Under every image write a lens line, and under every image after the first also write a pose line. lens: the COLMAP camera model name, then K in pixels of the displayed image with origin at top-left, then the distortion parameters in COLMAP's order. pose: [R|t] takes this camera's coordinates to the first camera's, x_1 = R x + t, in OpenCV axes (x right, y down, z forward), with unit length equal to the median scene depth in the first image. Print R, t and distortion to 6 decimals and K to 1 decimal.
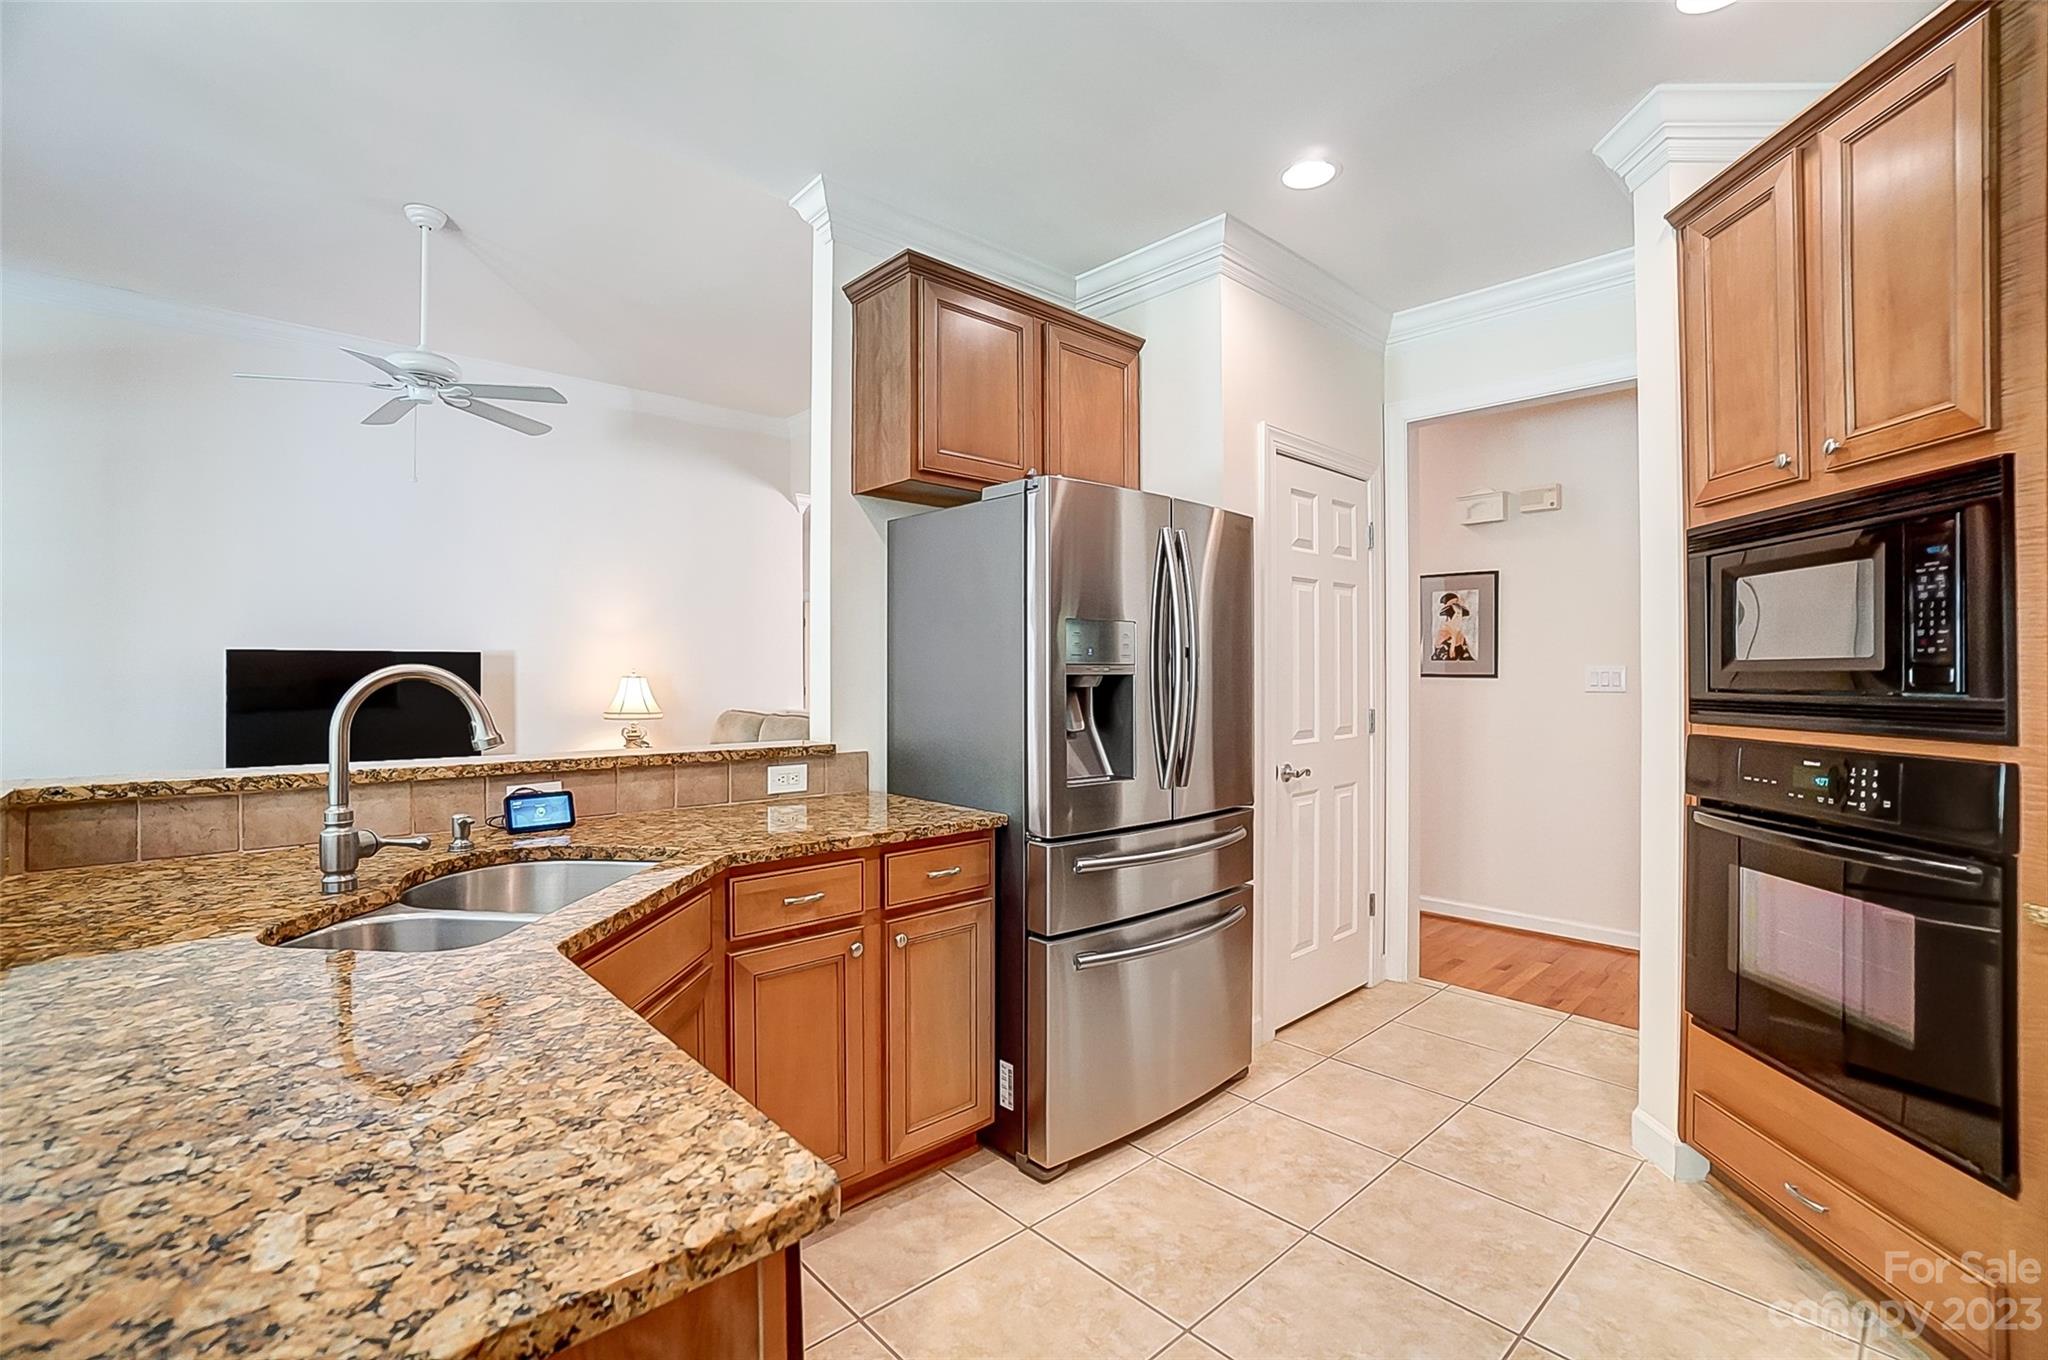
lens RADIAL K [[899.9, 0, 1023.2], [0, 899.9, 671.4], [0, 0, 1]] dist [-0.048501, 0.011077]
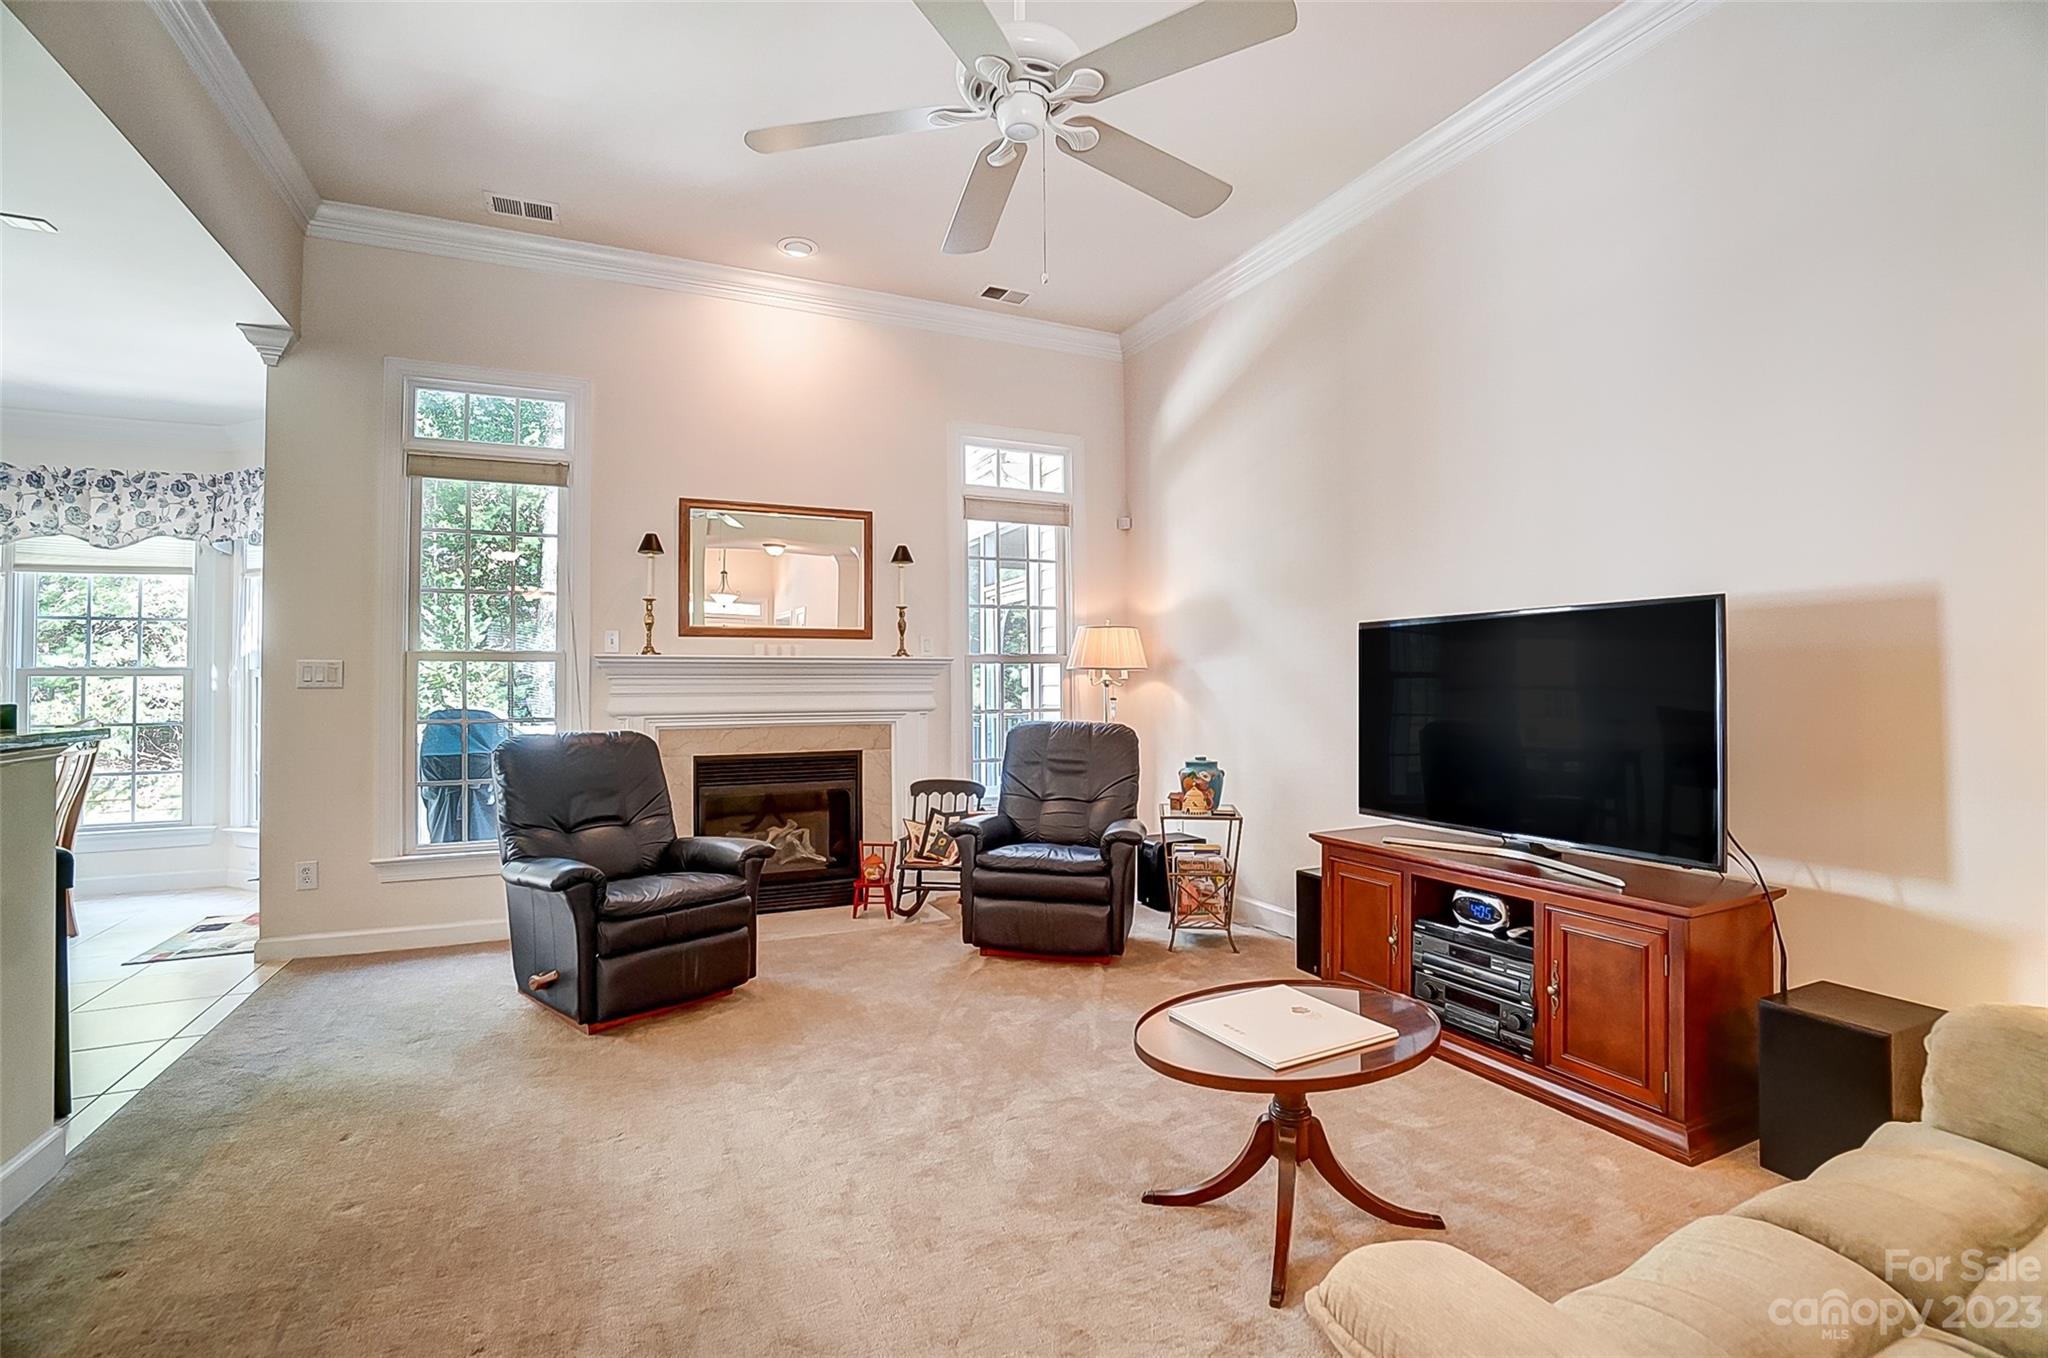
lens RADIAL K [[899.9, 0, 1020.8], [0, 899.9, 669.7], [0, 0, 1]] dist [-0.048501, 0.011077]
pose [[-0.312716, -0.007268, -0.949819, -0.276074], [0.007929, 0.999916, -0.010261, 0.044445], [0.949814, -0.010740, -0.312632, 3.052906]]
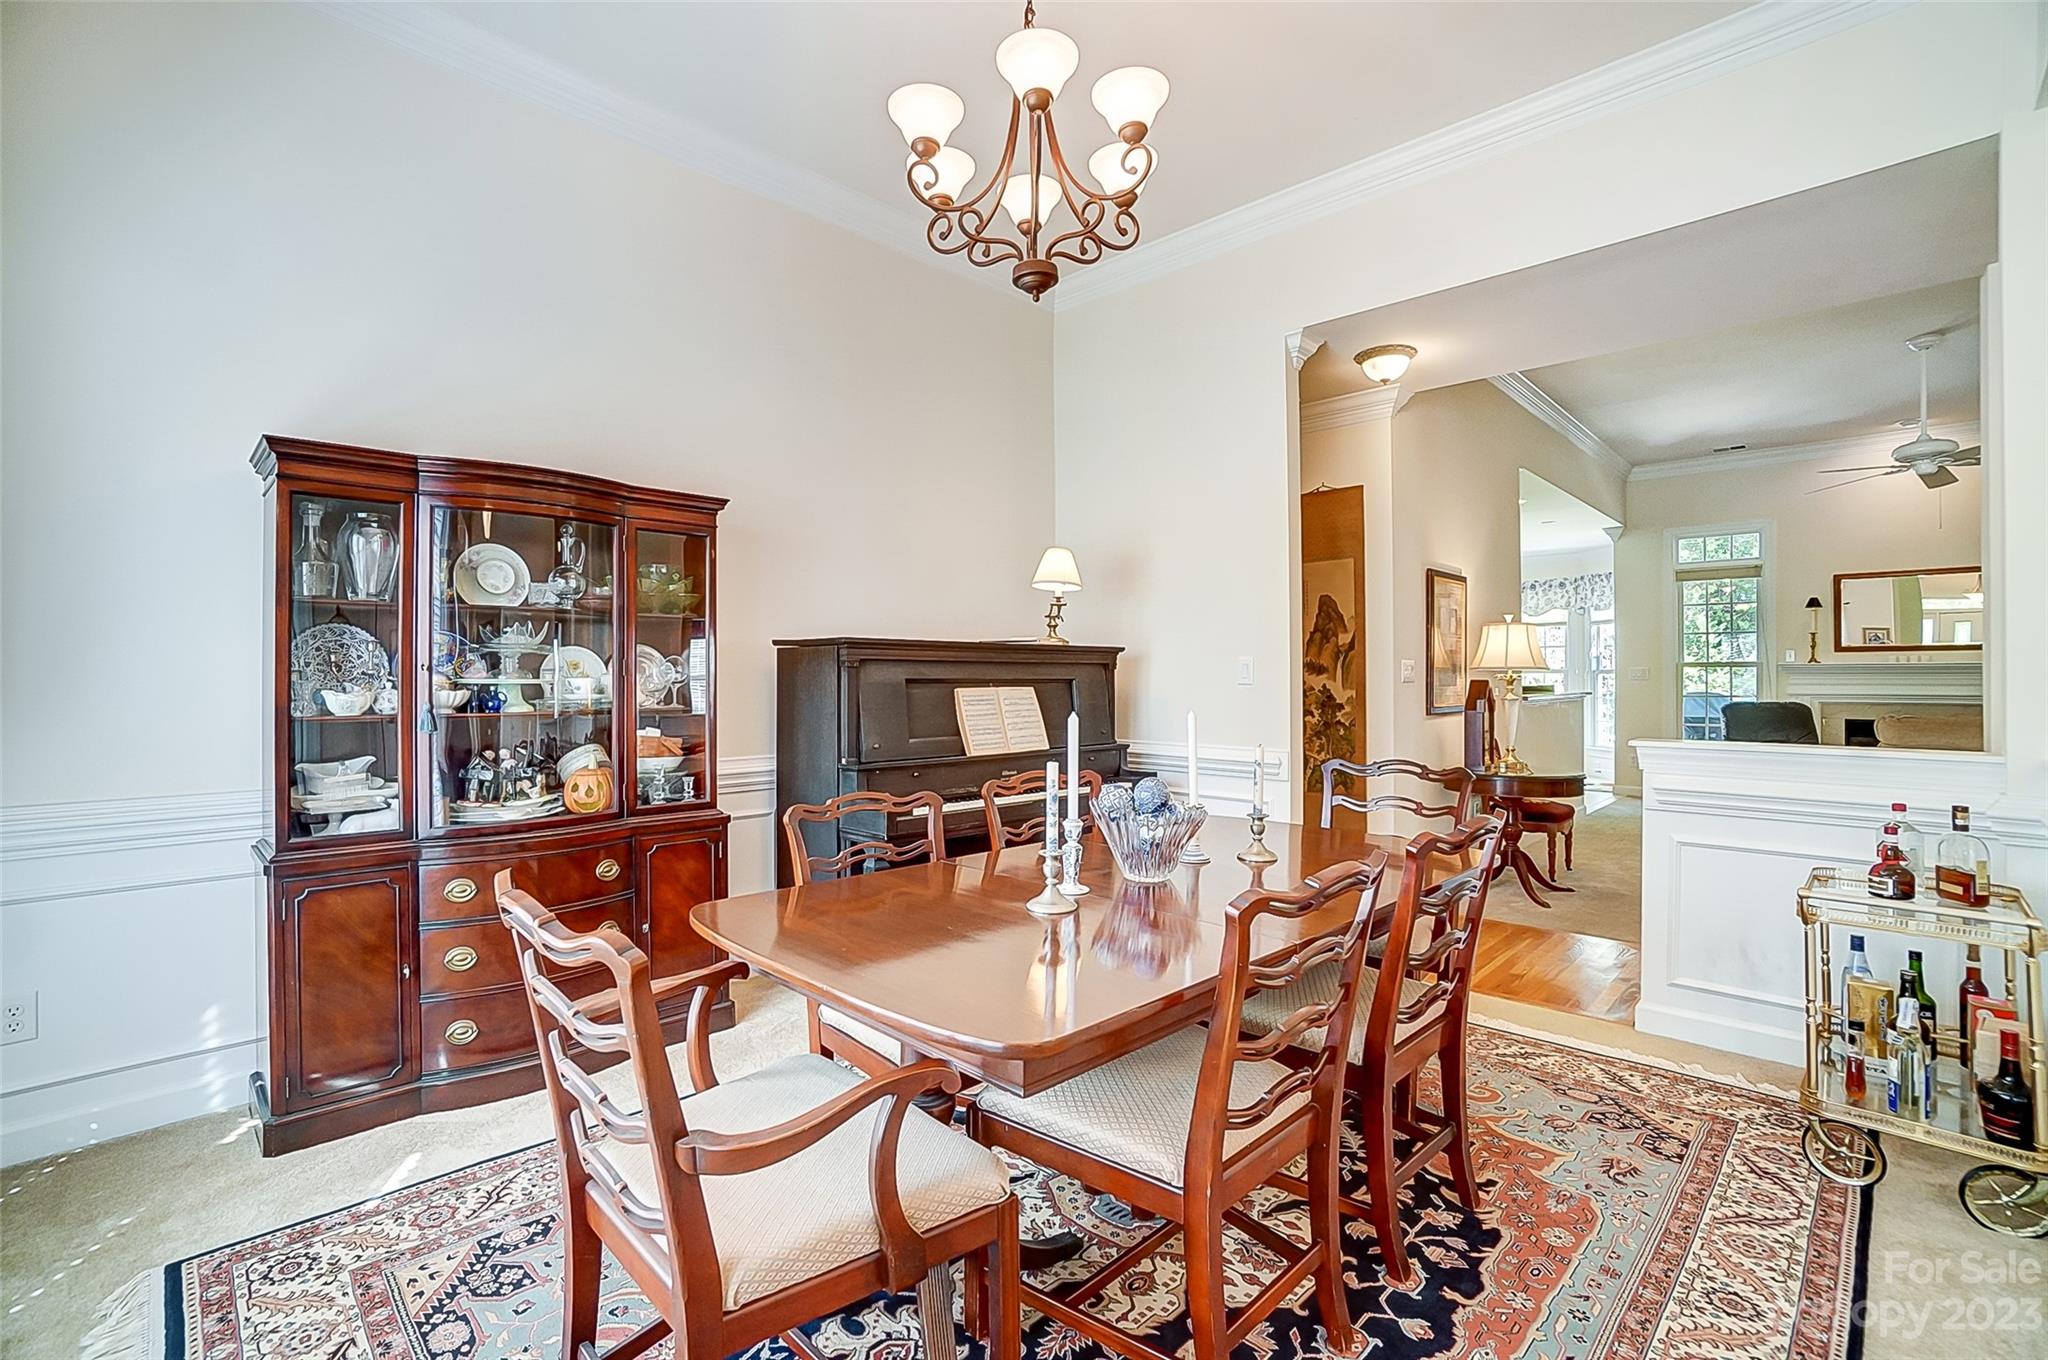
lens RADIAL K [[899.9, 0, 1010.4], [0, 899.9, 669.9], [0, 0, 1]] dist [-0.048501, 0.011077]
pose [[-0.999672, 0.004163, -0.025285, 2.119724], [0.004362, 0.999960, -0.007854, 0.020493], [0.025251, -0.007962, -0.999649, 5.888379]]
